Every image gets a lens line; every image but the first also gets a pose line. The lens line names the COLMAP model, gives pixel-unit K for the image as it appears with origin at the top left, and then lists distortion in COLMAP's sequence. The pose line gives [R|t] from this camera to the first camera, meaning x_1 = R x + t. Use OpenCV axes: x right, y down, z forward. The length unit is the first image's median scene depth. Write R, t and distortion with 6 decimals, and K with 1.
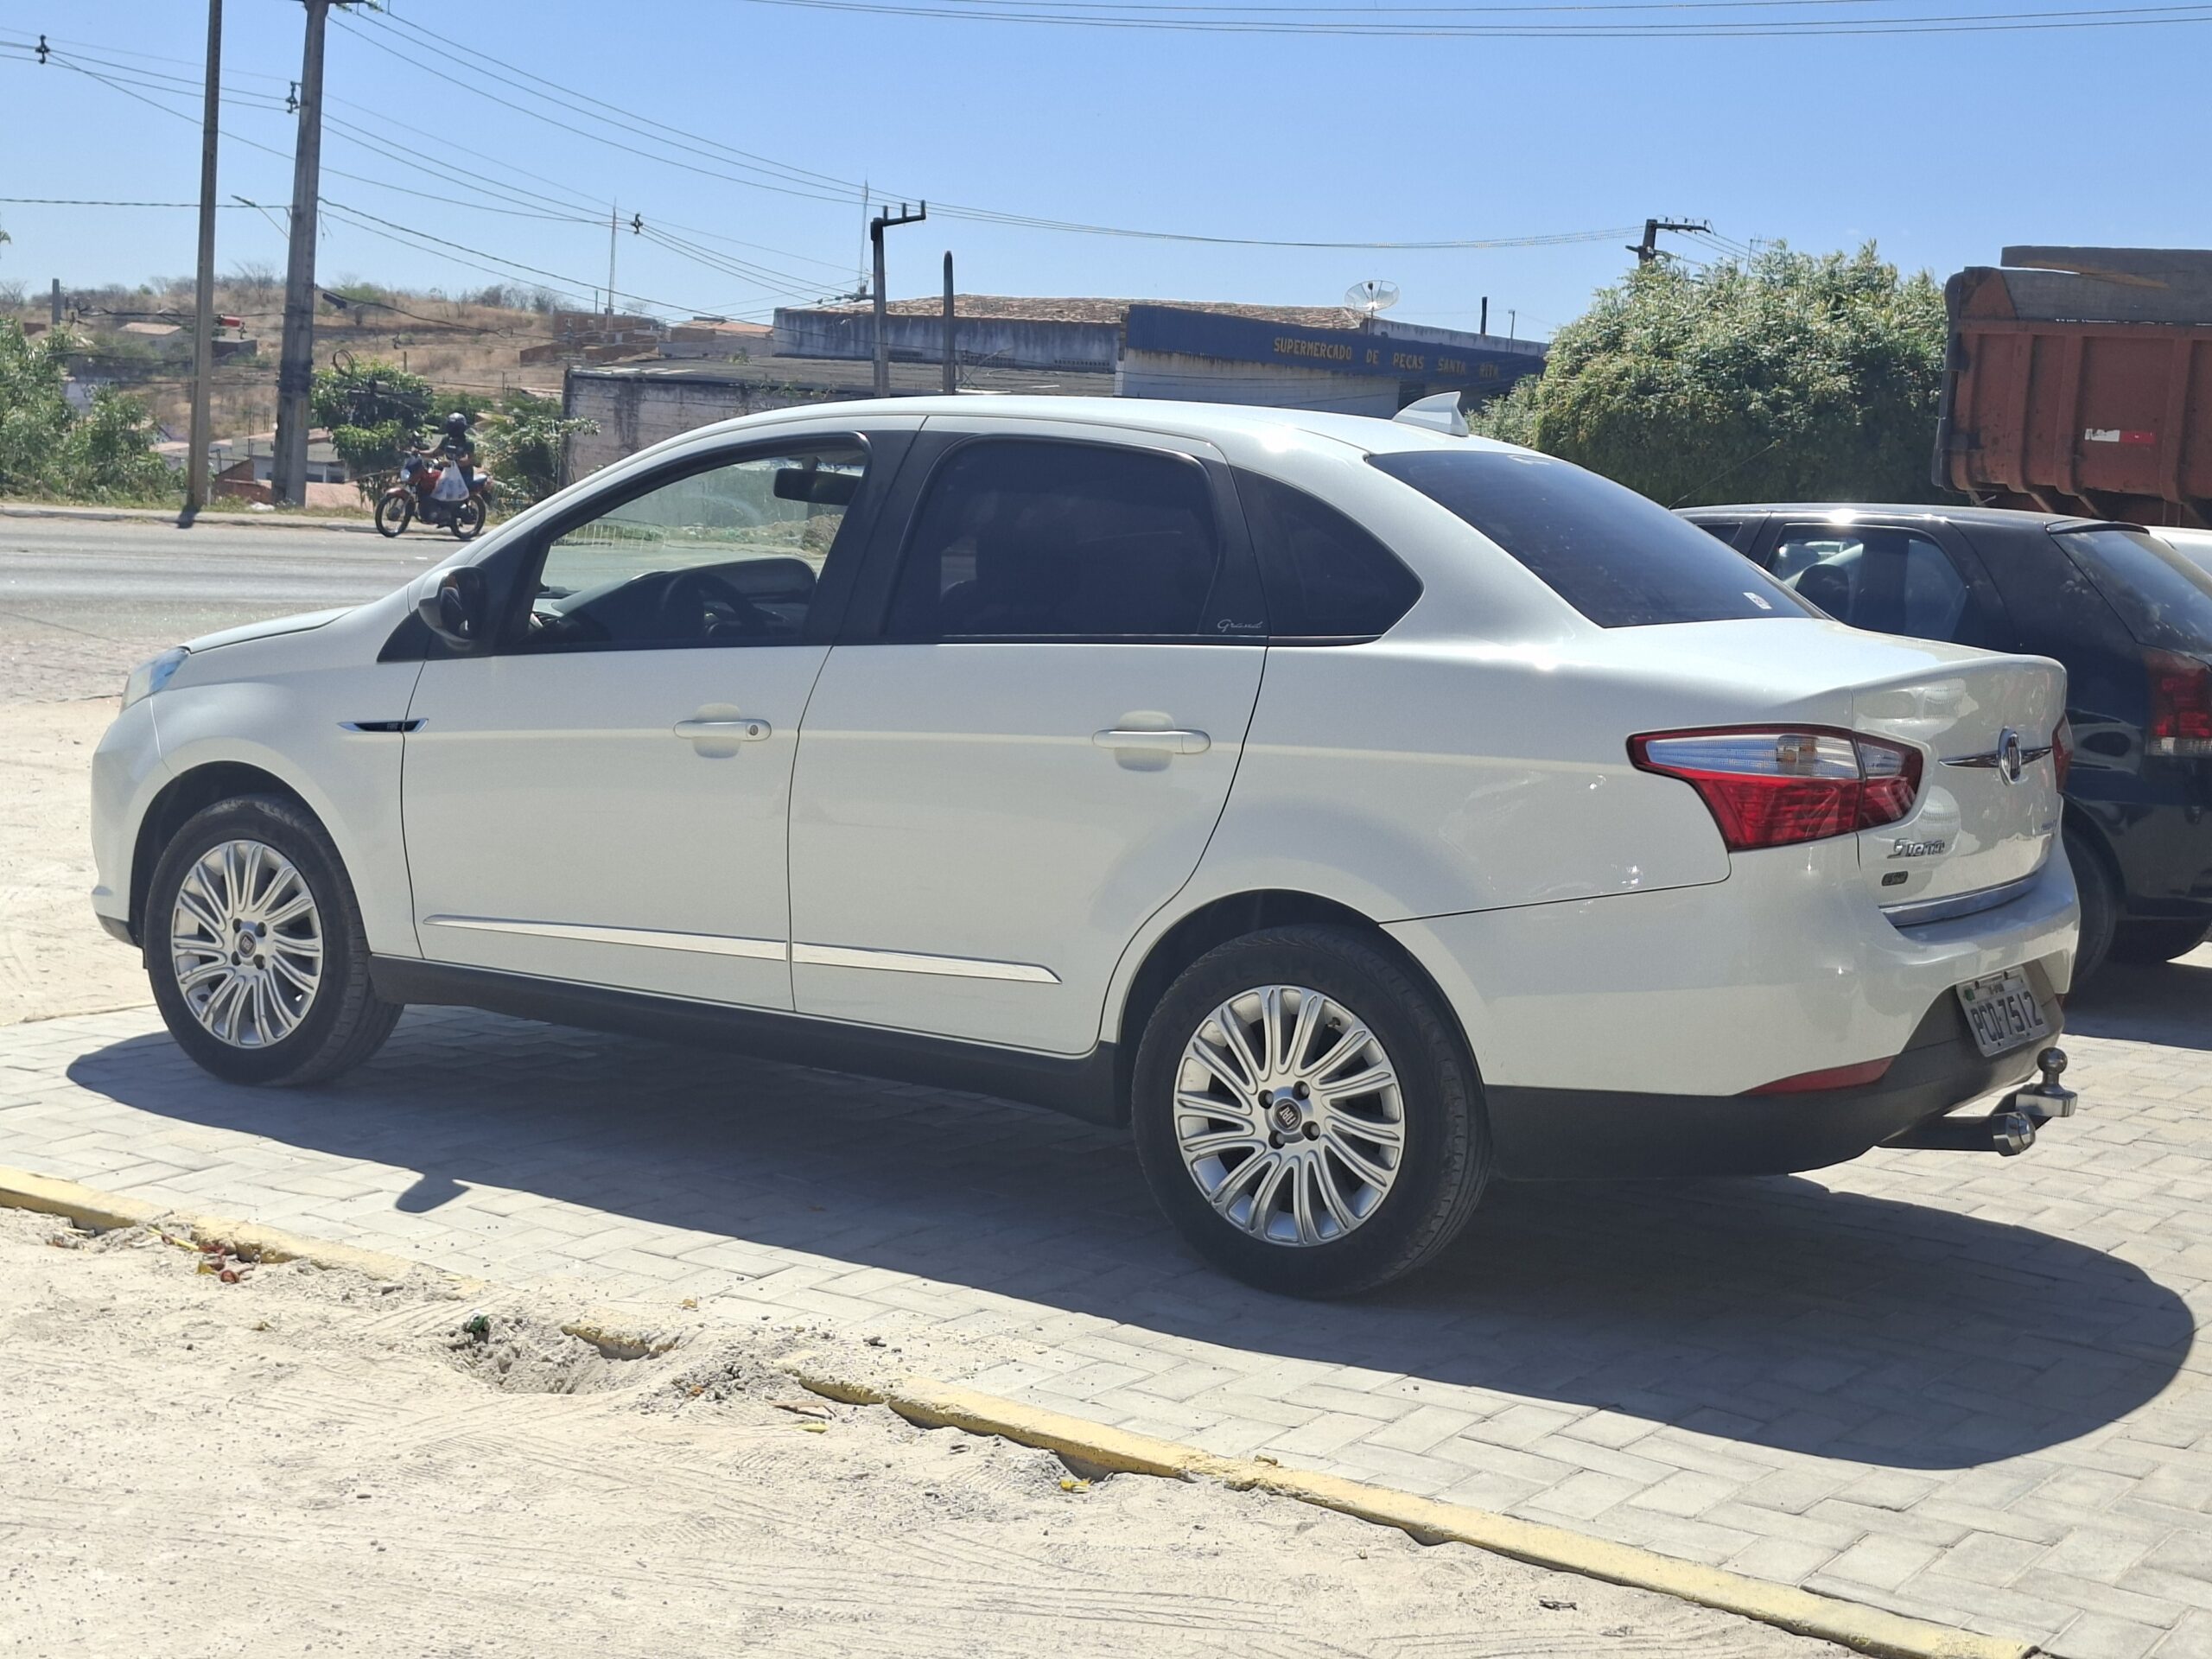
lens RADIAL K [[3062.9, 0, 1049.3], [0, 3062.9, 869.2], [0, 0, 1]] dist [0.109348, 0.000000]
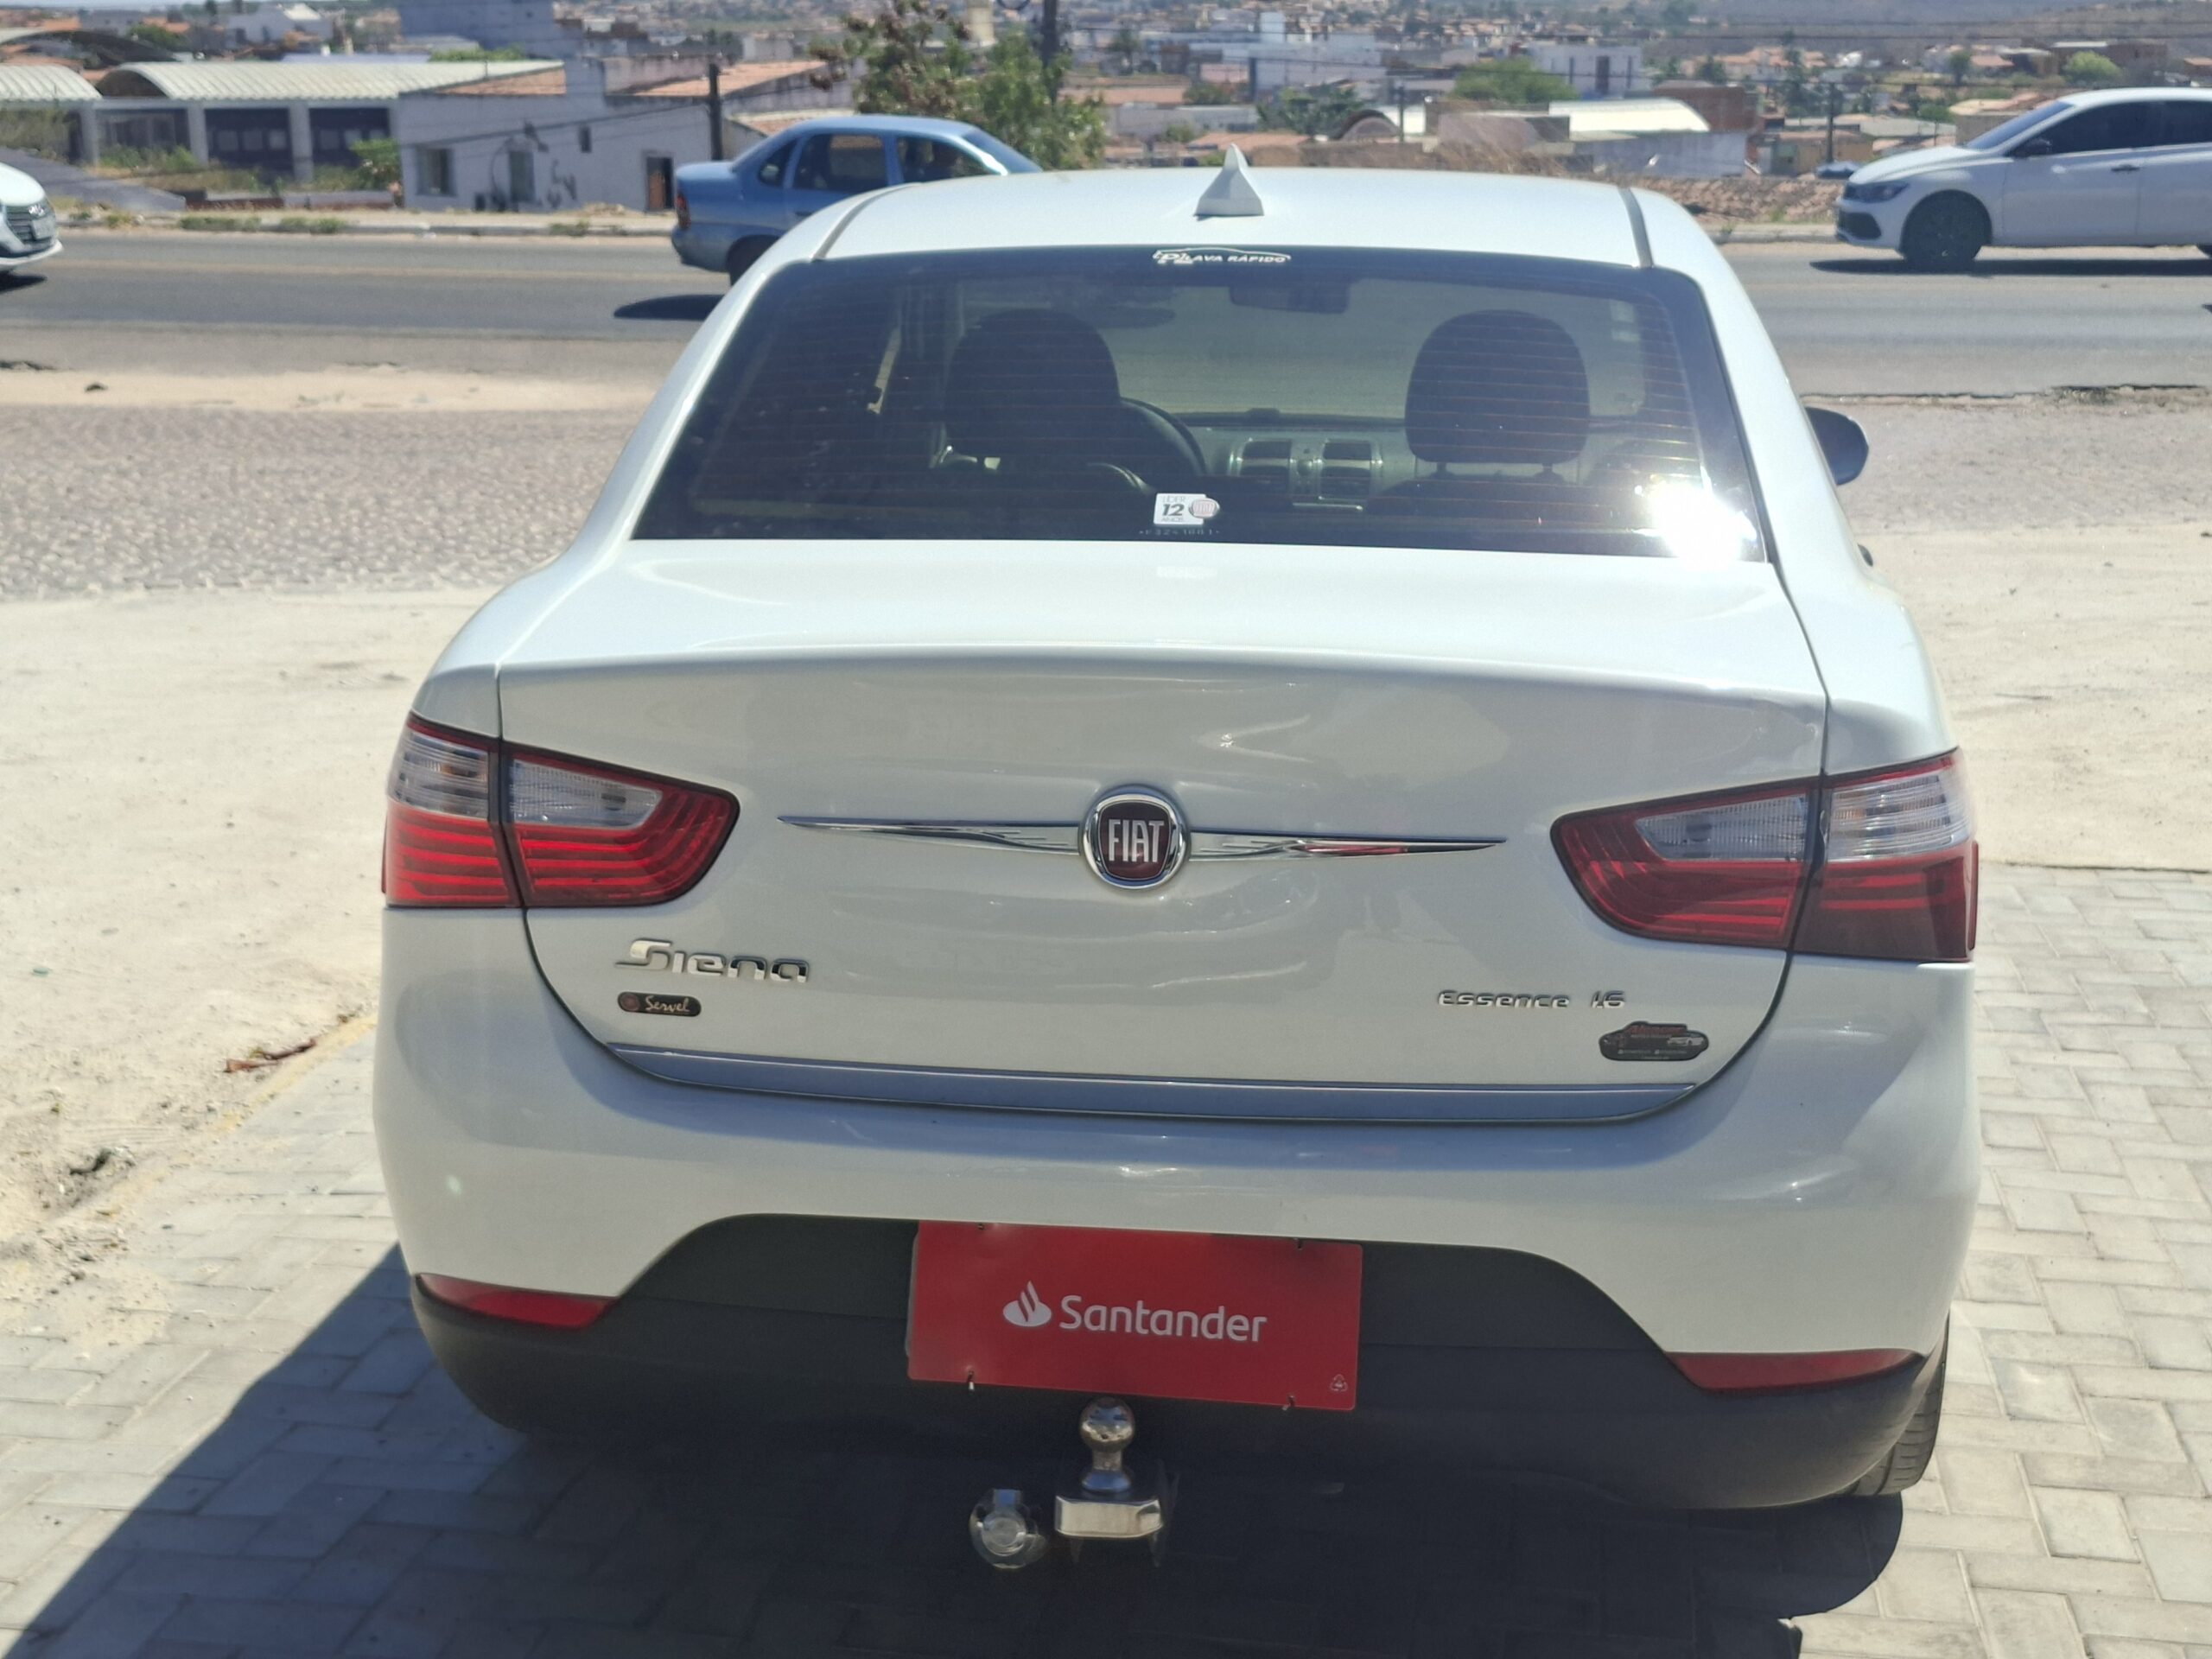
lens RADIAL K [[3062.9, 0, 1108.9], [0, 3062.9, 844.0], [0, 0, 1]] dist [0.109348, 0.000000]
pose [[0.448379, 0.151569, -0.880899, 0.639934], [-0.086003, 0.988261, 0.126267, -0.084118], [0.889697, 0.019144, 0.456151, 0.639631]]
